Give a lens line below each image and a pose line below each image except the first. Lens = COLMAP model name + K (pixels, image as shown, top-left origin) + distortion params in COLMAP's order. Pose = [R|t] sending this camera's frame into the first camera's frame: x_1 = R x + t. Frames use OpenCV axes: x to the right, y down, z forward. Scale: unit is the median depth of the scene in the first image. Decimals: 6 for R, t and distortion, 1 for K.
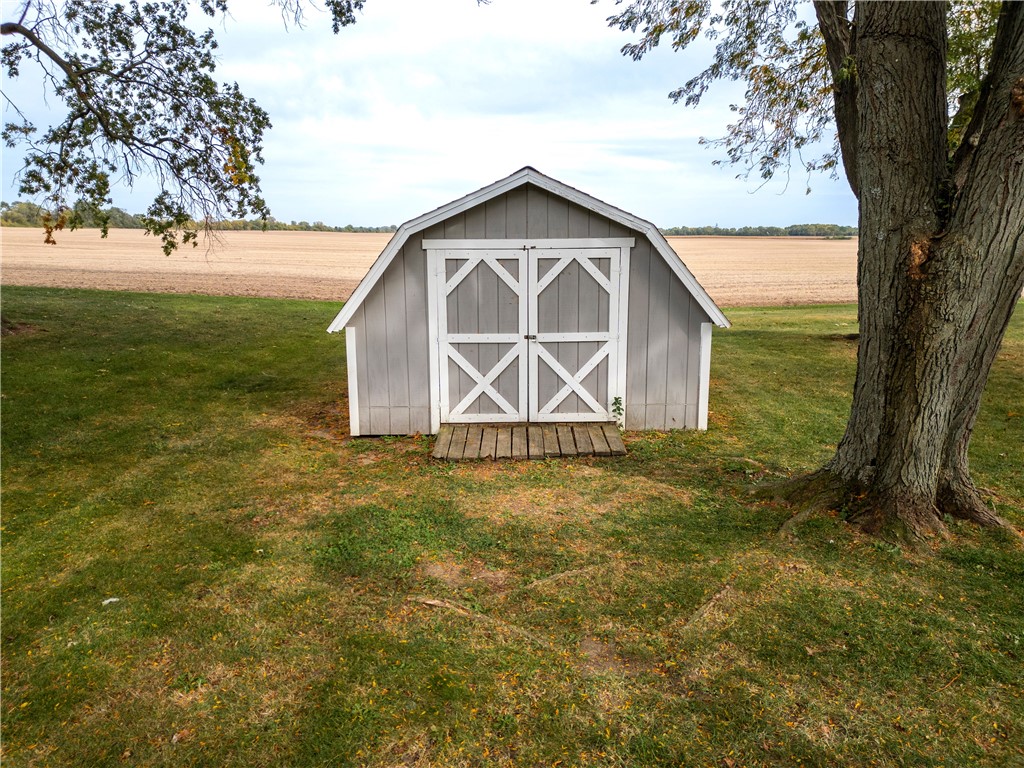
lens RADIAL K [[713.1, 0, 513.0], [0, 713.1, 383.0], [0, 0, 1]] dist [0.049971, -0.004145]
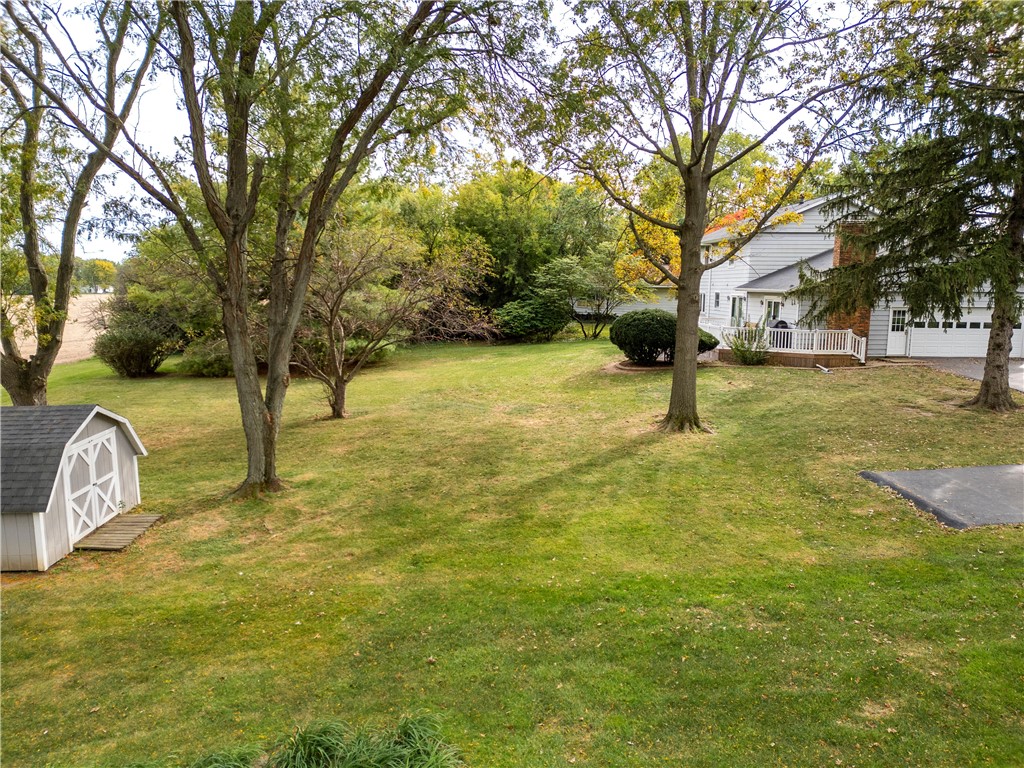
lens RADIAL K [[713.1, 0, 516.6], [0, 713.1, 386.5], [0, 0, 1]] dist [0.049971, -0.004145]
pose [[-0.046781, -0.146112, 0.988161, -2.759151], [0.202547, 0.967307, 0.152618, -0.553743], [-0.978155, 0.207289, -0.015657, -0.226103]]
